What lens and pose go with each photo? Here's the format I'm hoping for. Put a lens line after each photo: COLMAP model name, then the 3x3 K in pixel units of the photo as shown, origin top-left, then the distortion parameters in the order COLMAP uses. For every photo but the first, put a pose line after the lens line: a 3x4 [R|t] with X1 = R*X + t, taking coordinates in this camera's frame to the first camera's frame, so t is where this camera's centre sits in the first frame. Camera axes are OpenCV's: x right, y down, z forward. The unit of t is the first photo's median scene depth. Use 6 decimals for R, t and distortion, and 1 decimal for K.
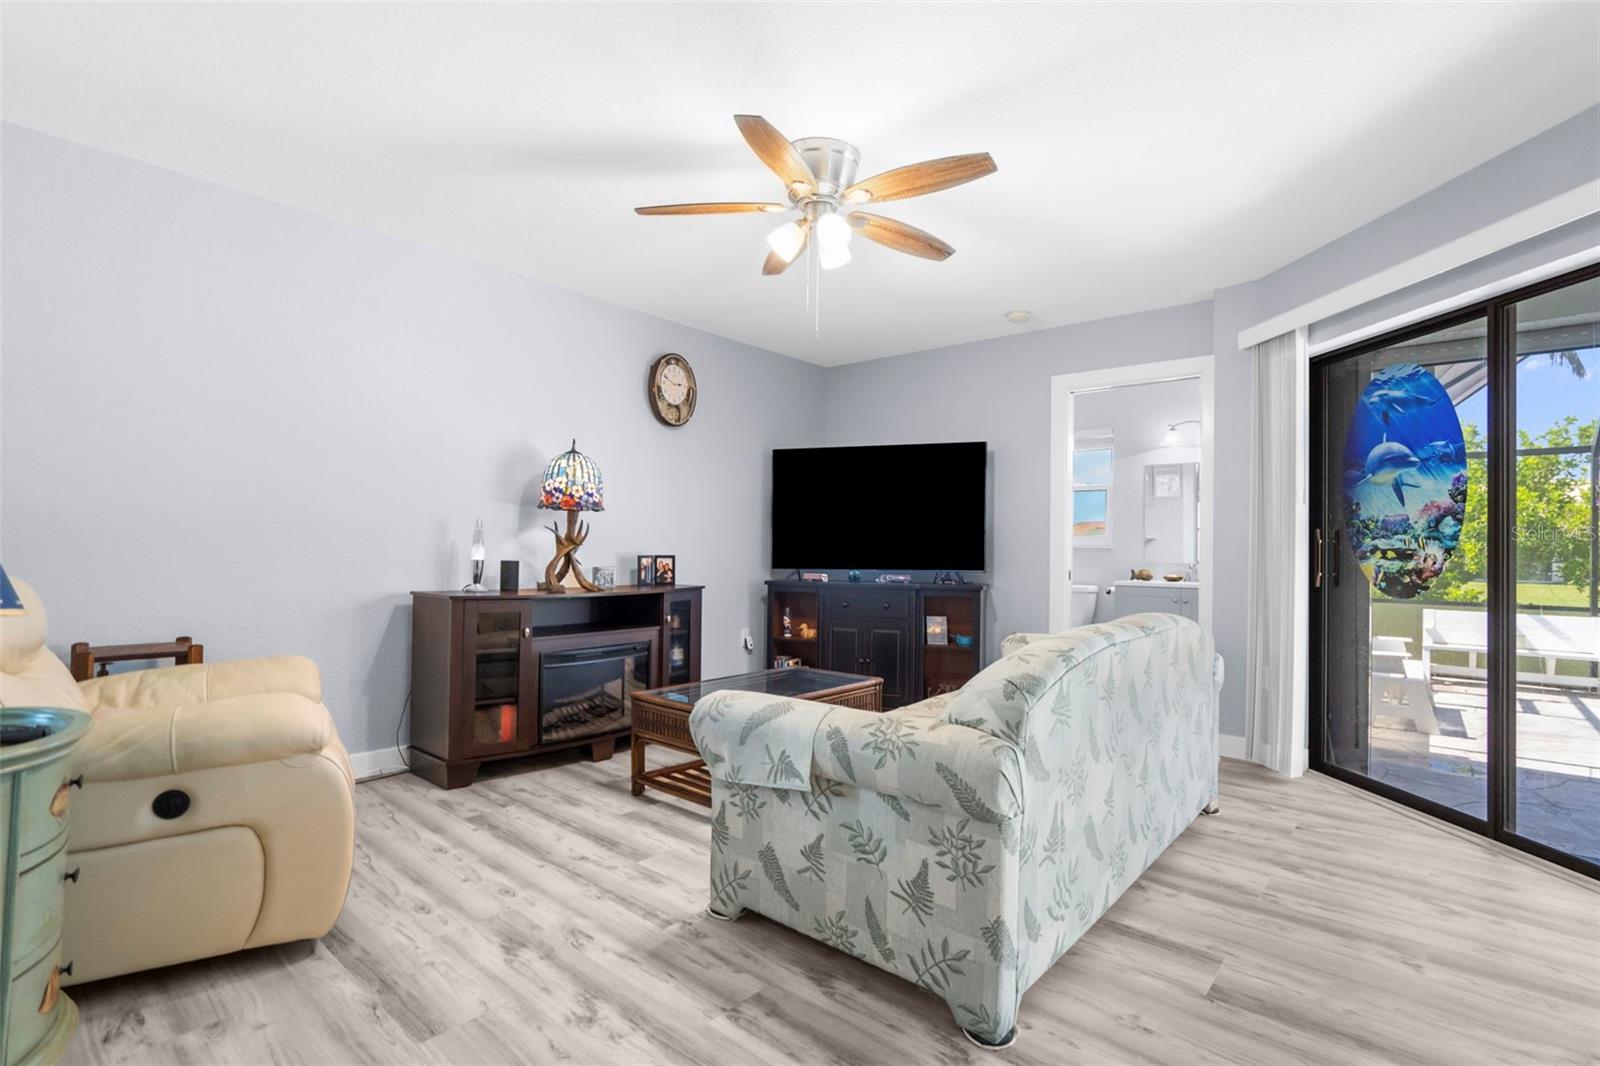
lens RADIAL K [[744.3, 0, 800.0], [0, 744.3, 534.2], [0, 0, 1]] dist [-0.014837, 0.002163]
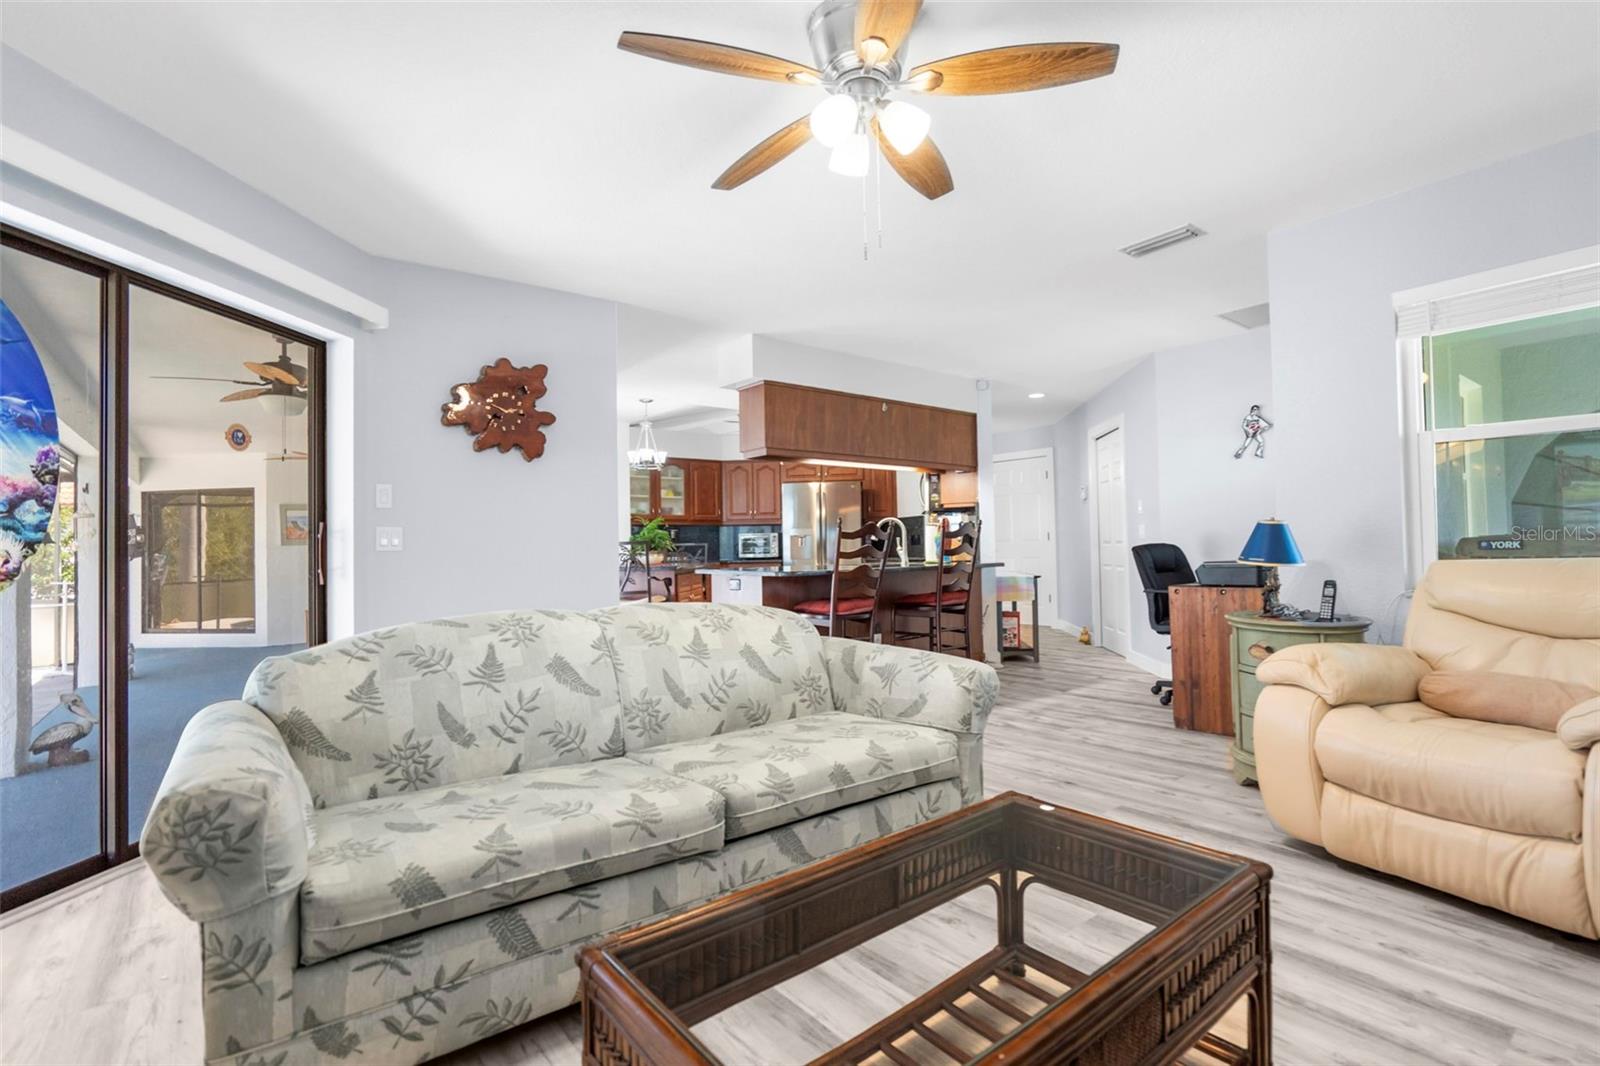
lens RADIAL K [[744.3, 0, 808.0], [0, 744.3, 531.0], [0, 0, 1]] dist [-0.014837, 0.002163]
pose [[-0.984878, 0.013087, 0.172755, -0.046932], [0.008390, 0.999576, -0.027891, 0.035698], [-0.173047, -0.026020, -0.984570, 1.588136]]
